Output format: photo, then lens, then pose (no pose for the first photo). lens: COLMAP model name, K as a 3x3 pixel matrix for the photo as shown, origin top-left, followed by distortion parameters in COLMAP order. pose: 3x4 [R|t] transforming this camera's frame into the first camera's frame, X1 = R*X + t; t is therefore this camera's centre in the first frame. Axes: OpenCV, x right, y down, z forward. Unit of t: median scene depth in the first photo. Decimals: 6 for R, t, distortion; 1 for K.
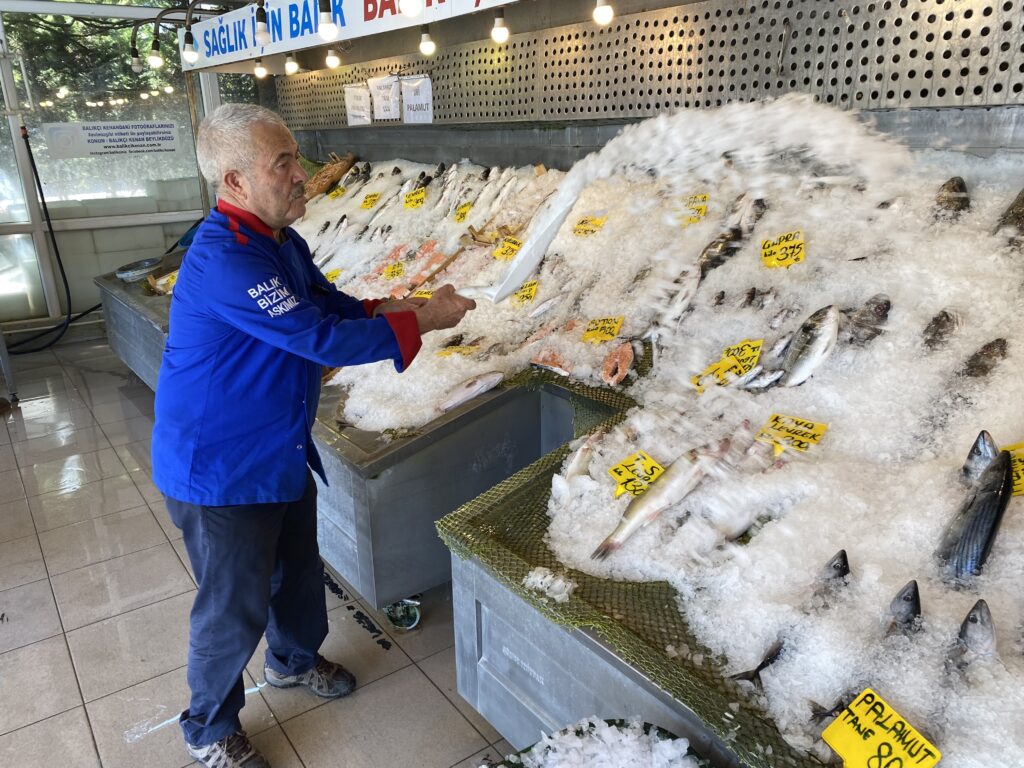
lens RADIAL K [[778.0, 0, 511.6], [0, 778.0, 379.9], [0, 0, 1]] dist [-0.003589, -0.009957]
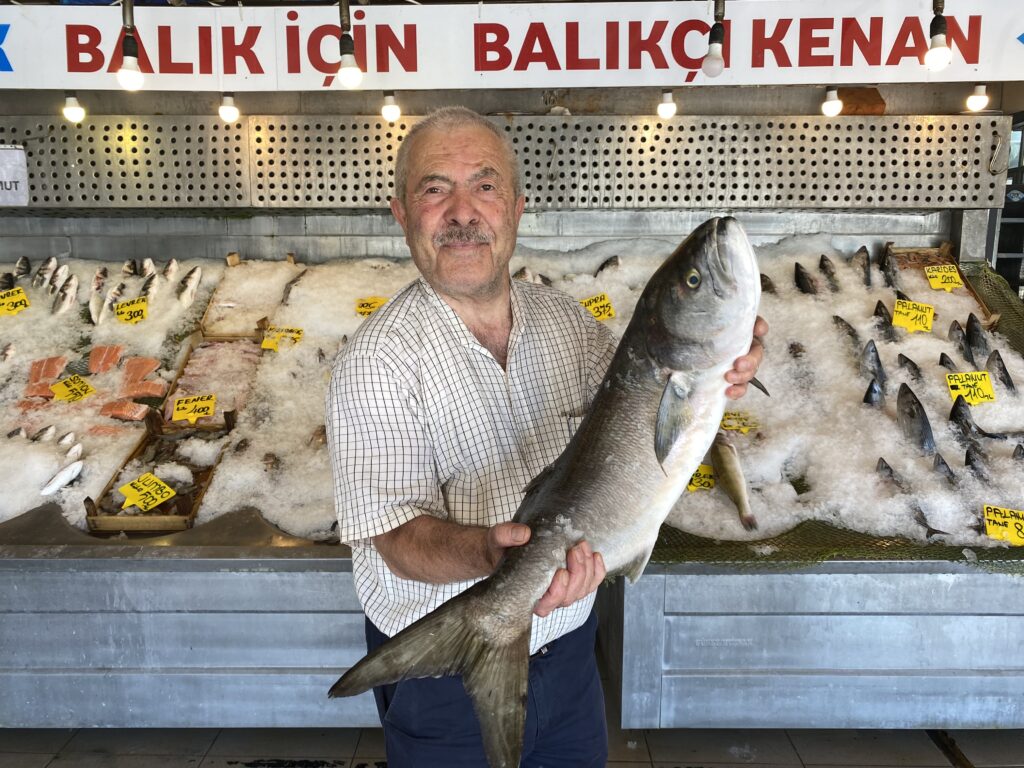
lens RADIAL K [[778.0, 0, 503.8], [0, 778.0, 378.9], [0, 0, 1]] dist [-0.003589, -0.009957]
pose [[0.597854, -0.115355, 0.793261, -0.701532], [0.232040, 0.972129, -0.033515, -0.039024], [-0.767286, 0.204106, 0.607958, 0.304558]]
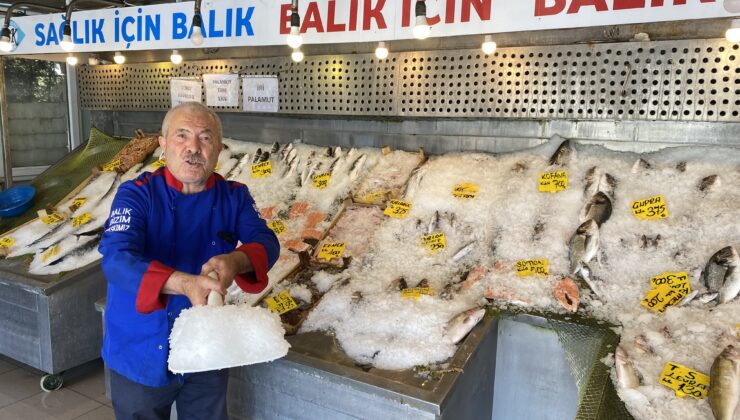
lens RADIAL K [[550.2, 0, 370.6], [0, 550.2, 212.8], [0, 0, 1]] dist [0.028595, -0.052352]
pose [[0.919301, -0.027700, 0.392580, -0.499389], [0.081684, 0.989227, -0.121480, -0.065238], [-0.384986, 0.143744, 0.911660, 0.206217]]
